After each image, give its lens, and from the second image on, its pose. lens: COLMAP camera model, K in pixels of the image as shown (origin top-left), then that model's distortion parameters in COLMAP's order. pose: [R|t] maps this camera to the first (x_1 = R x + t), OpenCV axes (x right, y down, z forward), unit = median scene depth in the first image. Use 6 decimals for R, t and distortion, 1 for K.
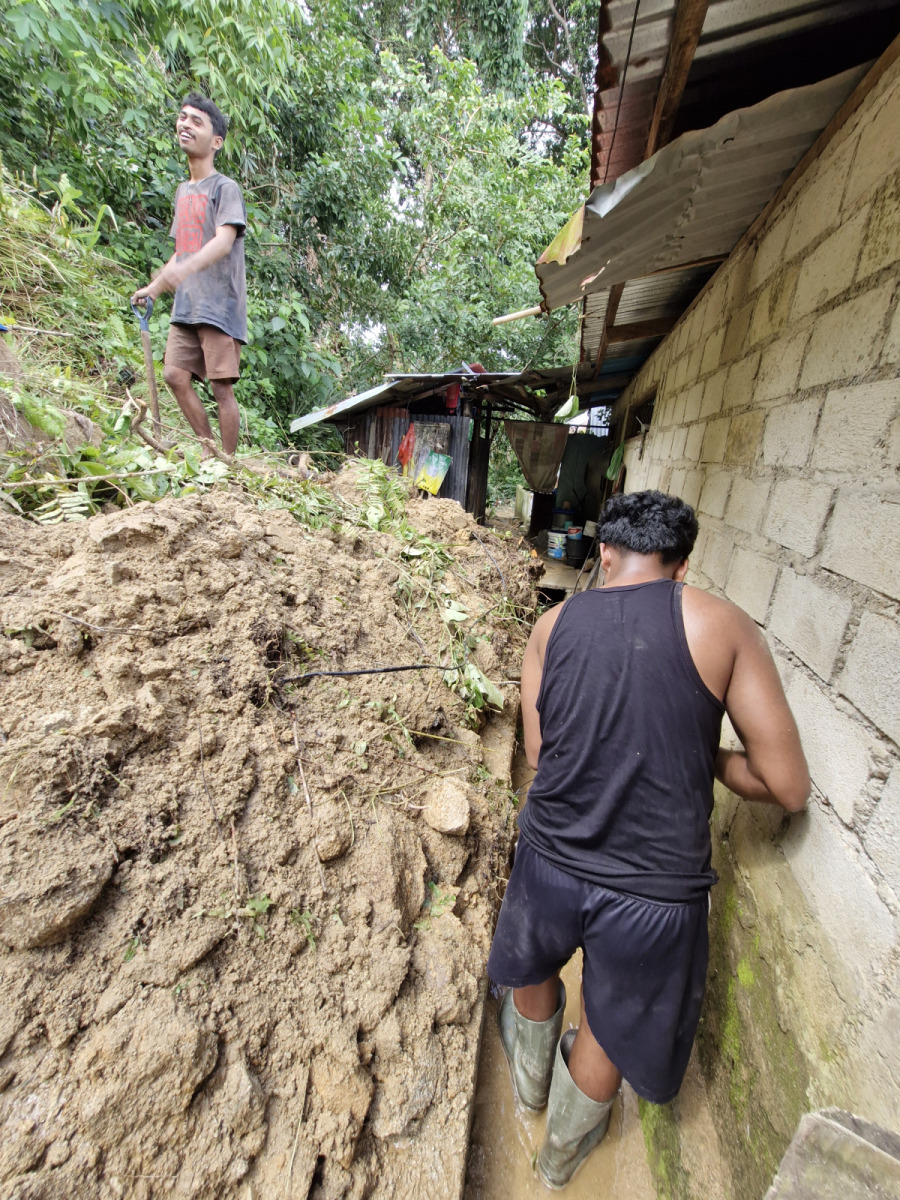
lens RADIAL K [[464.5, 0, 450.0], [0, 464.5, 600.0], [0, 0, 1]] dist [-0.000703, -0.000114]
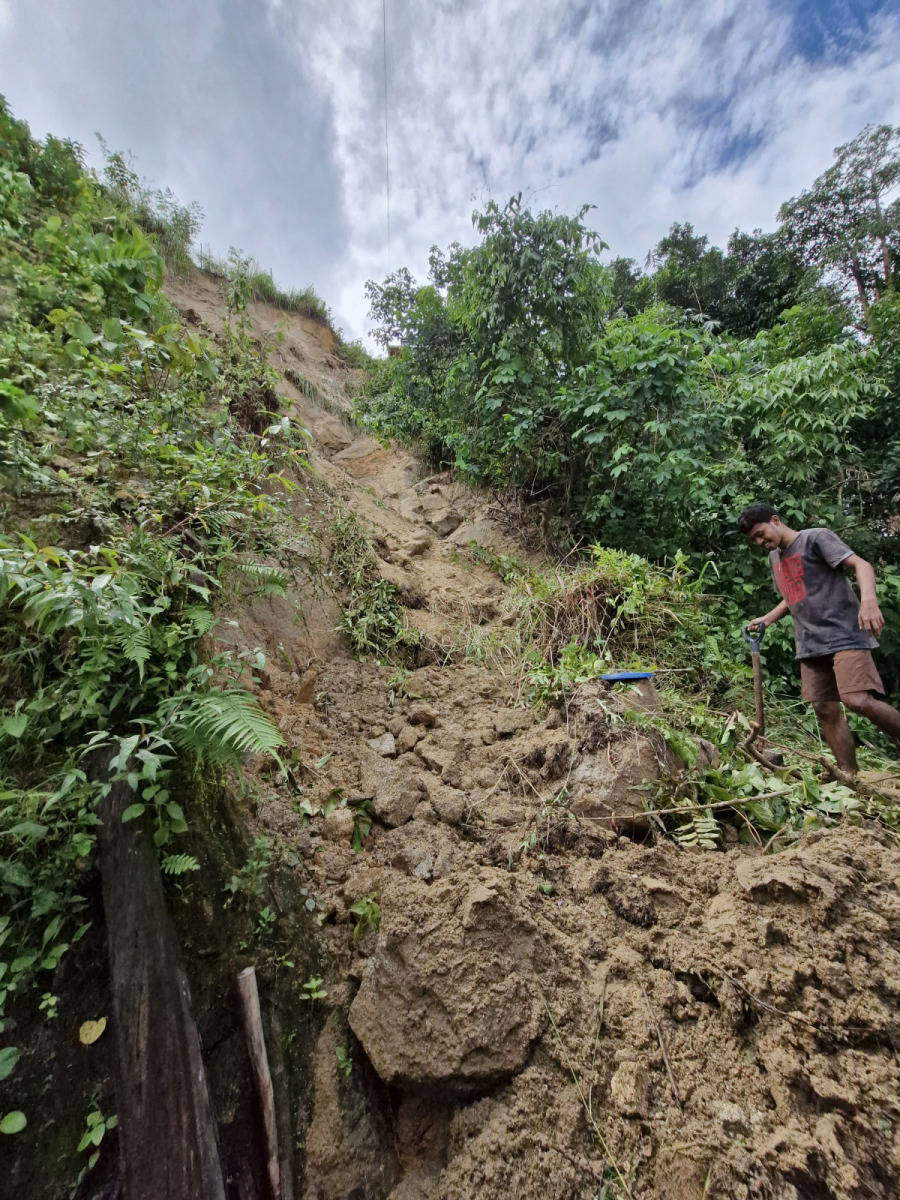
lens RADIAL K [[486.1, 0, 450.0], [0, 486.1, 600.0], [0, 0, 1]] dist [0.011104, 0.000309]
pose [[0.536388, -0.216491, -0.815733, -0.088091], [-0.229432, 0.892737, -0.387791, -0.122645], [0.812188, 0.395162, 0.429183, -0.238794]]
